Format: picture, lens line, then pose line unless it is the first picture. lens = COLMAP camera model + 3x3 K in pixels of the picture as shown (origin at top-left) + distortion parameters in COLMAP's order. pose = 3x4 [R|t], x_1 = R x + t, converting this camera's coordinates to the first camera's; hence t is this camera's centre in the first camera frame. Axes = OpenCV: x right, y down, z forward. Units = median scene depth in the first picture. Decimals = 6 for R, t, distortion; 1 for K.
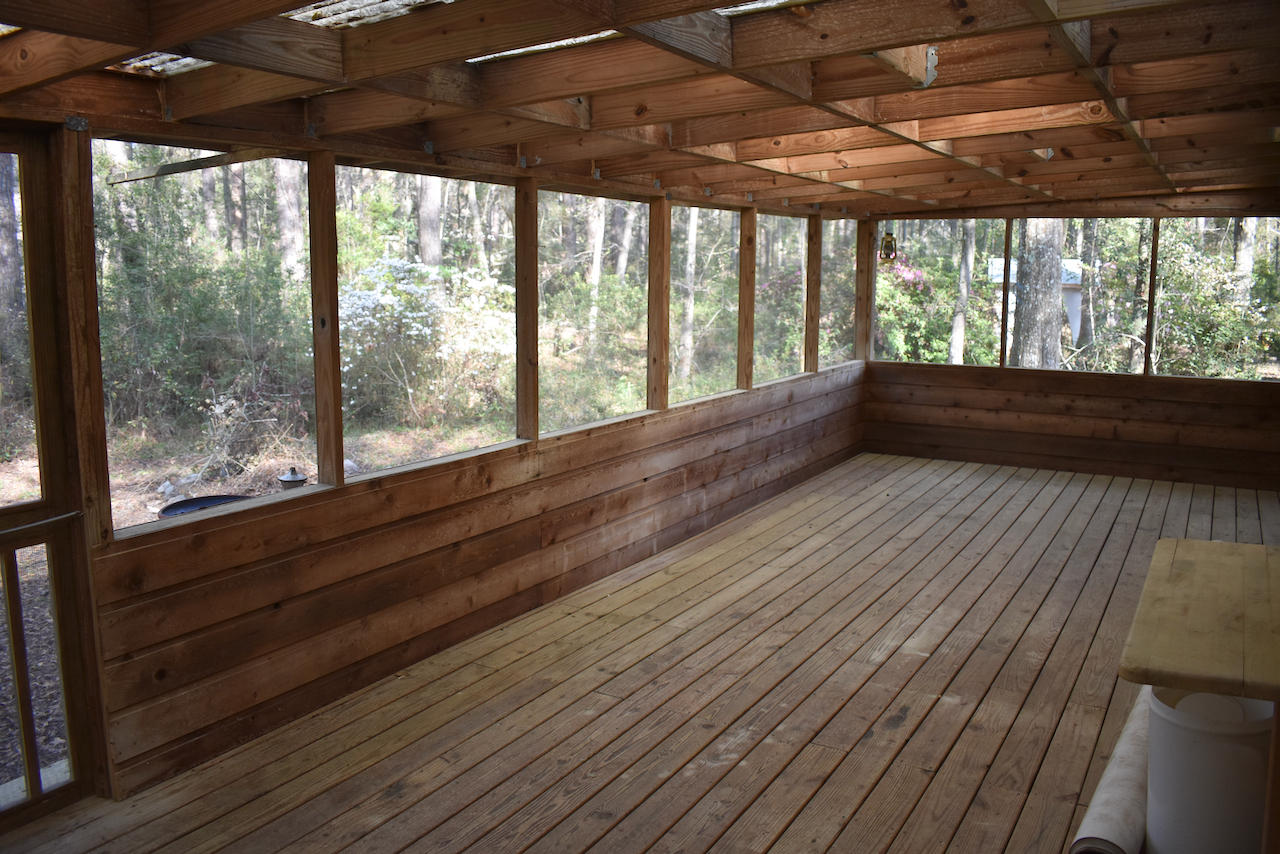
lens RADIAL K [[1015.2, 0, 640.0], [0, 1015.2, 427.0], [0, 0, 1]] dist [-0.091317, 0.014632]
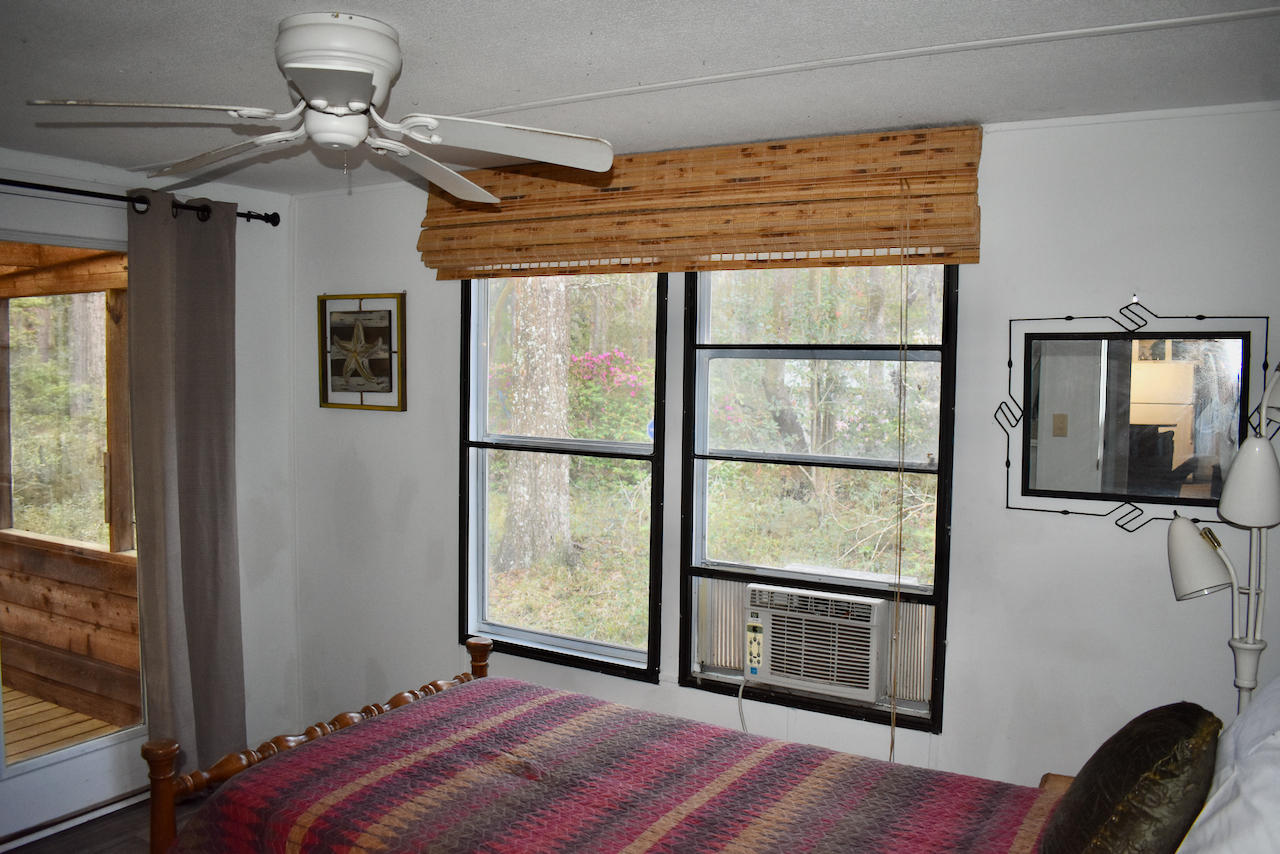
lens RADIAL K [[1015.2, 0, 640.0], [0, 1015.2, 427.0], [0, 0, 1]] dist [-0.091317, 0.014632]
pose [[0.999995, 0.002200, -0.002438, 0.802056], [-0.002433, 0.994977, -0.100077, -0.066420], [0.002205, 0.100082, 0.994977, 0.392804]]
